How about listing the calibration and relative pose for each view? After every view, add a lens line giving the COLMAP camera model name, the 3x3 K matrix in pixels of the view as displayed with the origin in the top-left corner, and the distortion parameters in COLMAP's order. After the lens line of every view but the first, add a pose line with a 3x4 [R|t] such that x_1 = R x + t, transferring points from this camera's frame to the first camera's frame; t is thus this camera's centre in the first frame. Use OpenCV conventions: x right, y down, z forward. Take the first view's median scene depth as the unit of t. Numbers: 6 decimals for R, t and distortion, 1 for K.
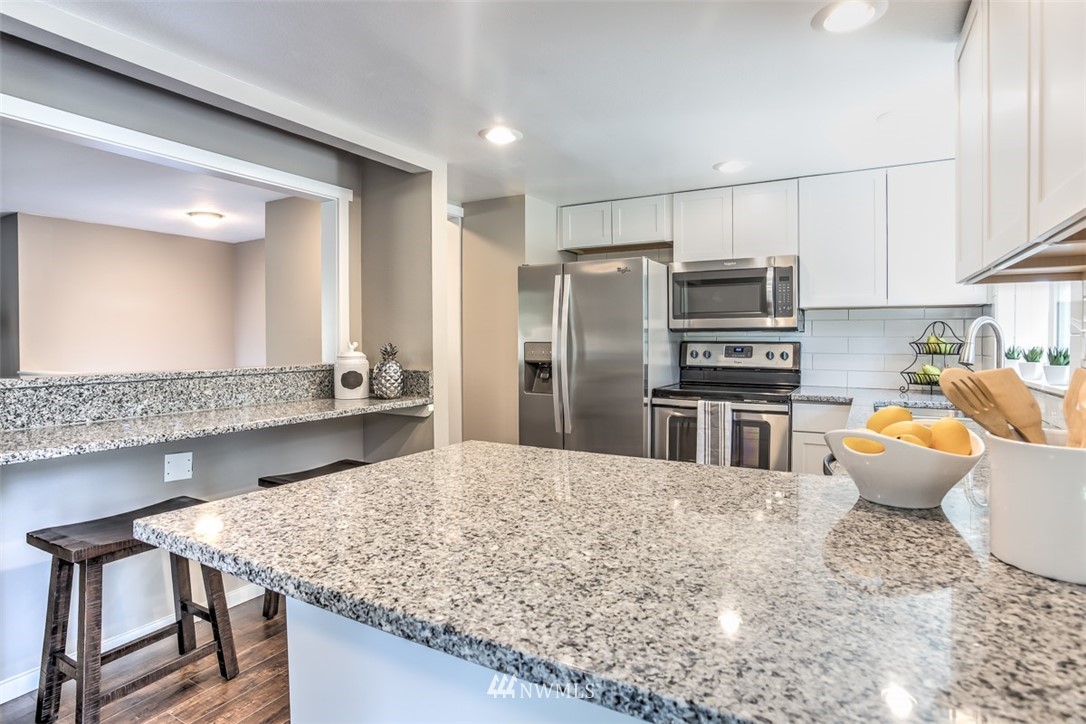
lens RADIAL K [[583.5, 0, 545.4], [0, 583.5, 340.2], [0, 0, 1]] dist [-0.046600, 0.000109]
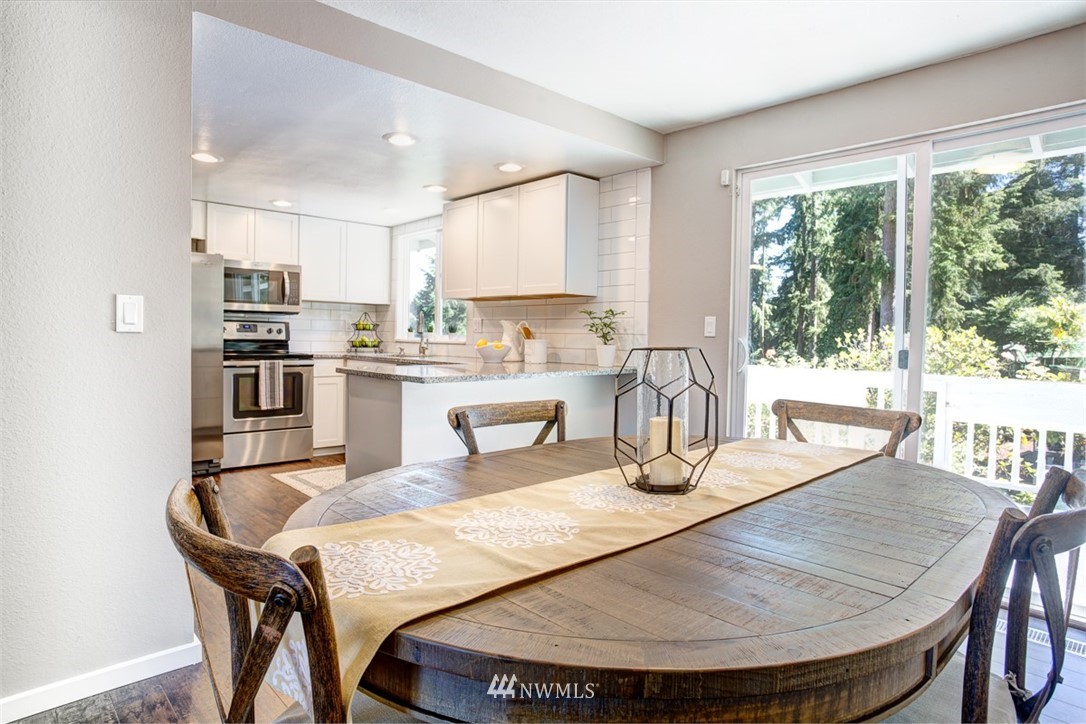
lens RADIAL K [[605.5, 0, 549.5], [0, 605.5, 352.2], [0, 0, 1]] dist [-0.052146, 0.002295]
pose [[0.309199, -0.025766, 0.950648, -0.882270], [-0.014000, 0.999401, 0.031641, 0.024397], [-0.950894, -0.023093, 0.308653, -0.128843]]
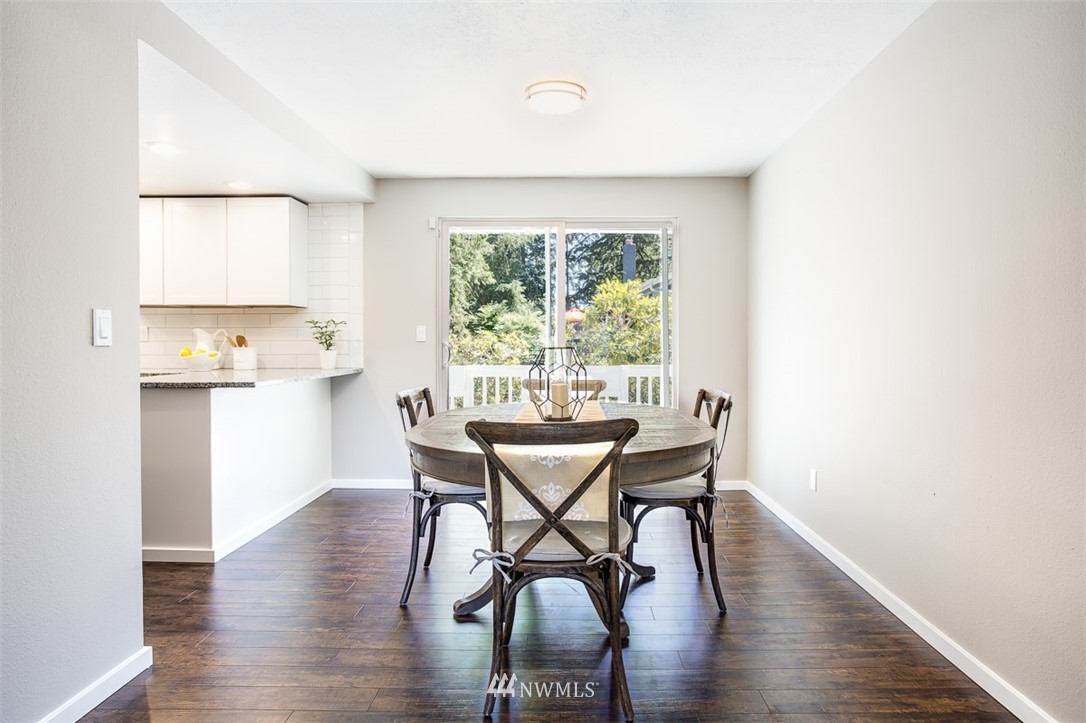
lens RADIAL K [[605.5, 0, 549.5], [0, 605.5, 351.7], [0, 0, 1]] dist [-0.052146, 0.002295]
pose [[-0.447550, -0.019775, 0.894040, -1.165970], [-0.003872, 0.999789, 0.020175, 0.020594], [-0.894250, 0.005568, -0.447532, 0.285723]]
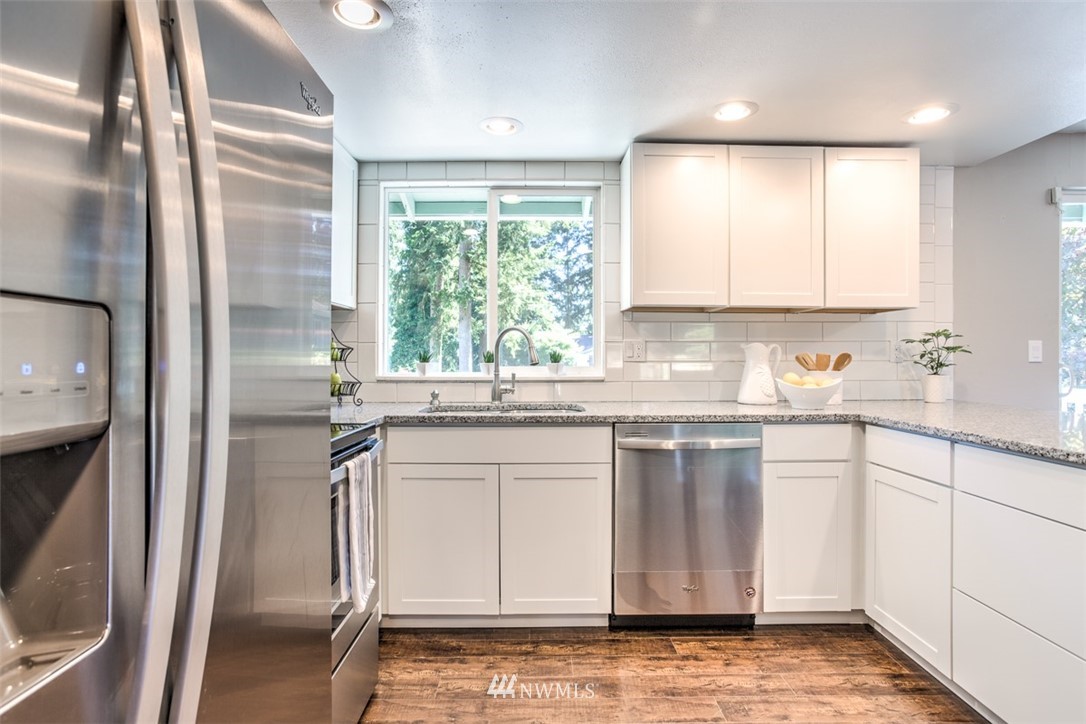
lens RADIAL K [[557.3, 0, 543.0], [0, 557.3, 362.0], [0, 0, 1]] dist [-0.000032, 0.000103]
pose [[-0.491245, -0.003801, 0.871013, -0.194636], [0.000999, 0.999987, 0.004928, 0.021439], [-0.871021, 0.003291, -0.491235, 1.086423]]
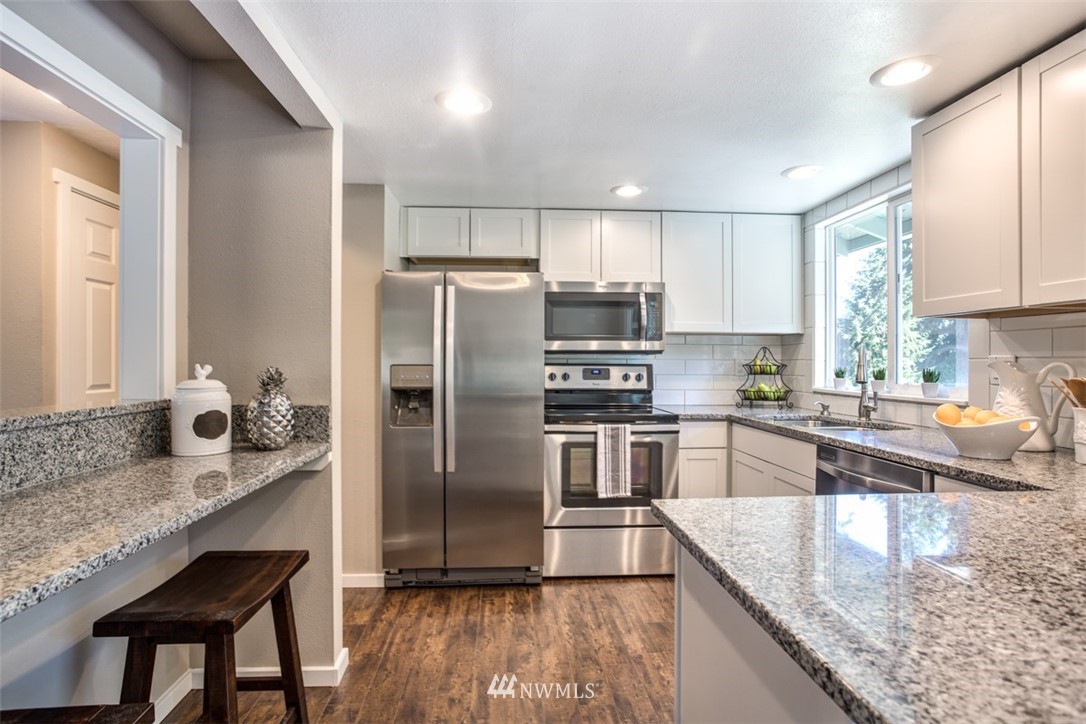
lens RADIAL K [[566.8, 0, 543.9], [0, 566.8, 356.8], [0, 0, 1]] dist [-0.003706, 0.001071]
pose [[0.844469, 0.005704, 0.535574, -0.308183], [-0.000602, 0.999953, -0.009701, -0.000337], [-0.535604, 0.007870, 0.844433, 0.237897]]
